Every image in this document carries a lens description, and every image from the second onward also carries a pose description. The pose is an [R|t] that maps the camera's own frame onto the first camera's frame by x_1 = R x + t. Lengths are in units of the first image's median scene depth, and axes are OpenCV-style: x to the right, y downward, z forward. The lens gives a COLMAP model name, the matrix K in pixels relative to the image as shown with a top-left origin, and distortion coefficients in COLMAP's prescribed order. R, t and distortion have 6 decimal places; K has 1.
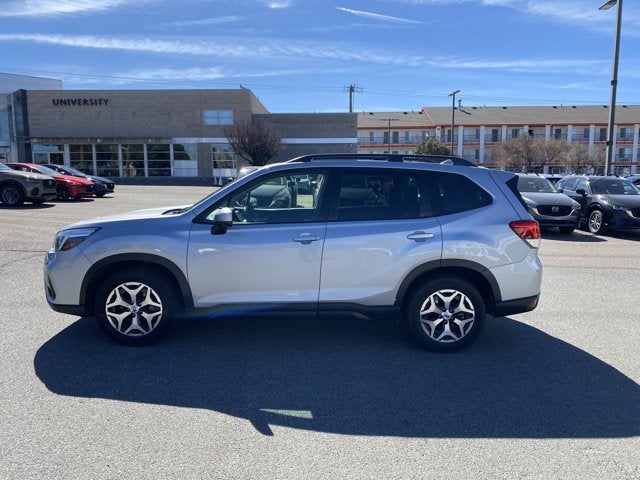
lens RADIAL K [[488.5, 0, 320.0], [0, 488.5, 240.0], [0, 0, 1]] dist [0.006452, -0.000268]
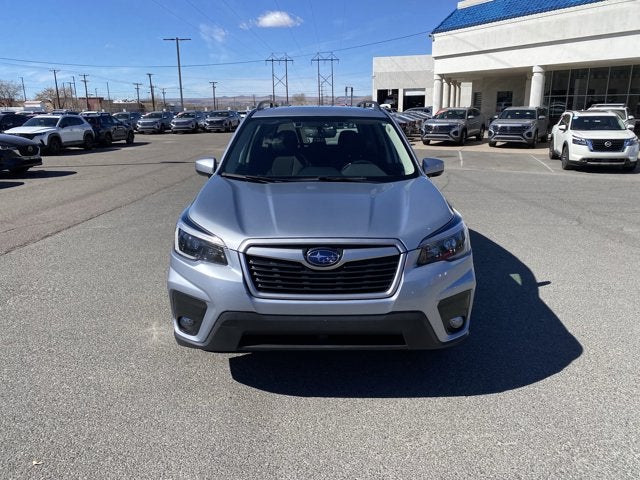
lens RADIAL K [[488.5, 0, 320.0], [0, 488.5, 240.0], [0, 0, 1]] dist [0.006452, -0.000268]
pose [[0.008265, -0.262348, 0.964938, -0.087378], [0.135385, 0.956380, 0.258861, -0.014020], [-0.990759, 0.128499, 0.043422, 0.088056]]
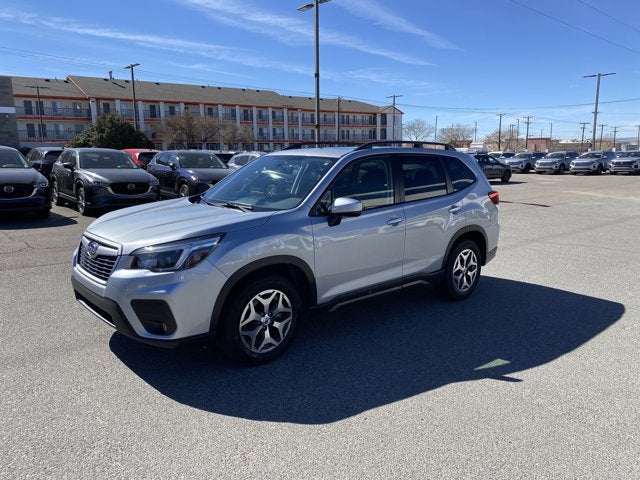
lens RADIAL K [[488.5, 0, 320.0], [0, 488.5, 240.0], [0, 0, 1]] dist [0.006452, -0.000268]
pose [[0.758403, -0.123460, 0.639986, -0.063735], [0.092048, 0.992343, 0.082355, -0.004832], [-0.645253, -0.003549, 0.763961, 0.020840]]
